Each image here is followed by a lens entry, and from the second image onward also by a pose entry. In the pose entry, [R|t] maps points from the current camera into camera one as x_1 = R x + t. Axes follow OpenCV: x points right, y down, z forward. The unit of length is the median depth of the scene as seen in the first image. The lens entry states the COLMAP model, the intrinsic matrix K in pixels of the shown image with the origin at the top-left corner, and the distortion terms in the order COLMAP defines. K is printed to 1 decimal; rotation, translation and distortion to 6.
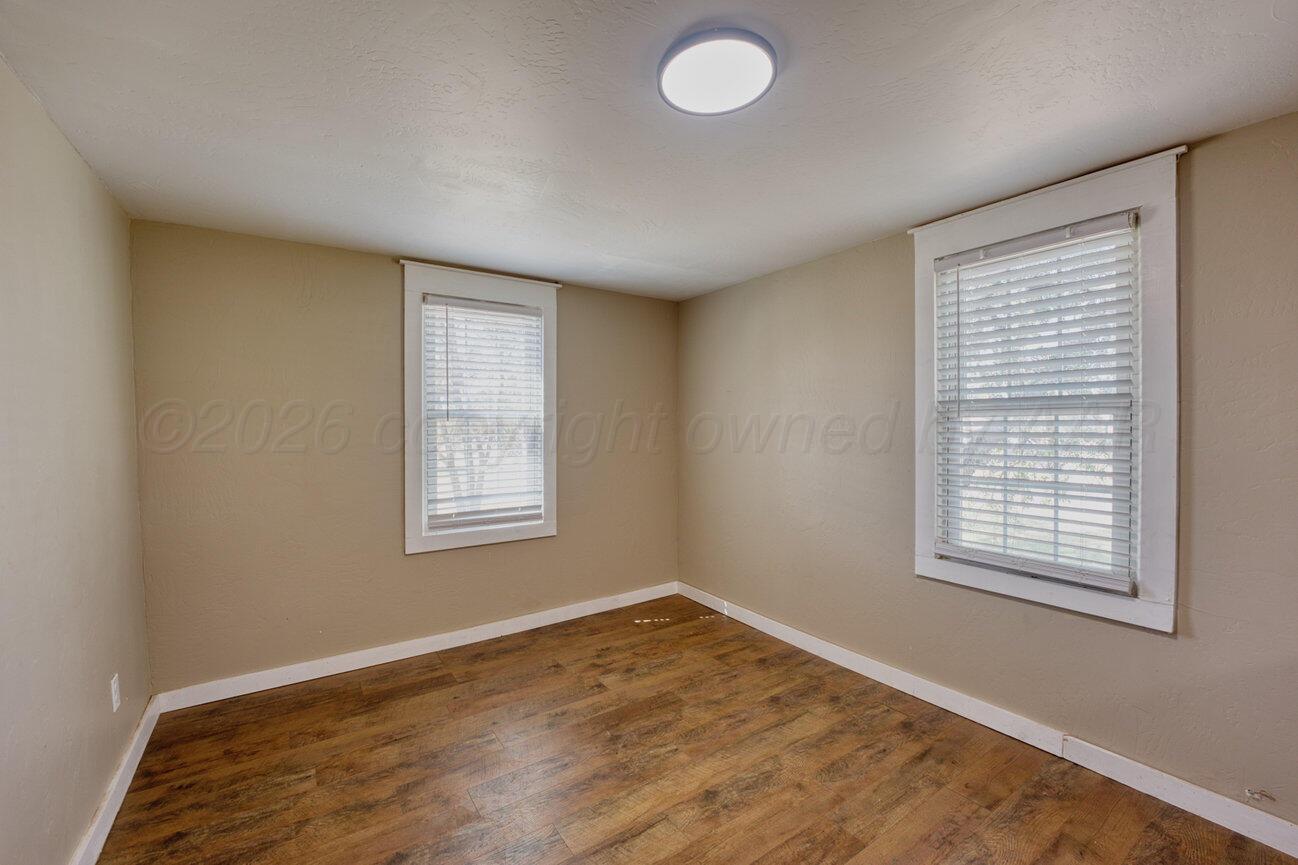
lens RADIAL K [[548.0, 0, 634.5], [0, 548.0, 432.1], [0, 0, 1]] dist [-0.023624, 0.000520]
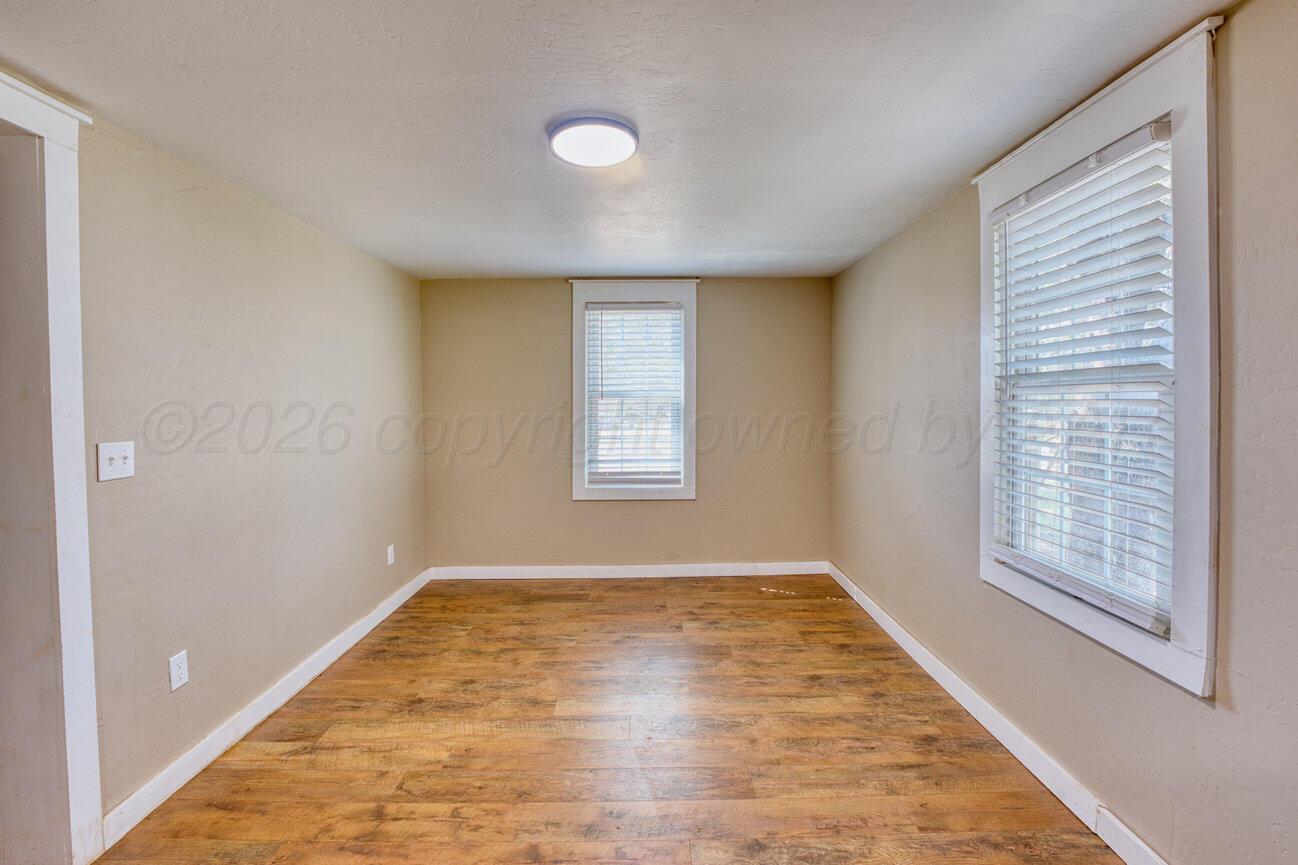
lens RADIAL K [[548.0, 0, 627.8], [0, 548.0, 403.1], [0, 0, 1]] dist [-0.023624, 0.000520]
pose [[0.817497, 0.001581, -0.575931, 0.499042], [-0.006081, 0.999964, -0.005887, -0.005776], [0.575901, 0.008315, 0.817477, -0.019003]]
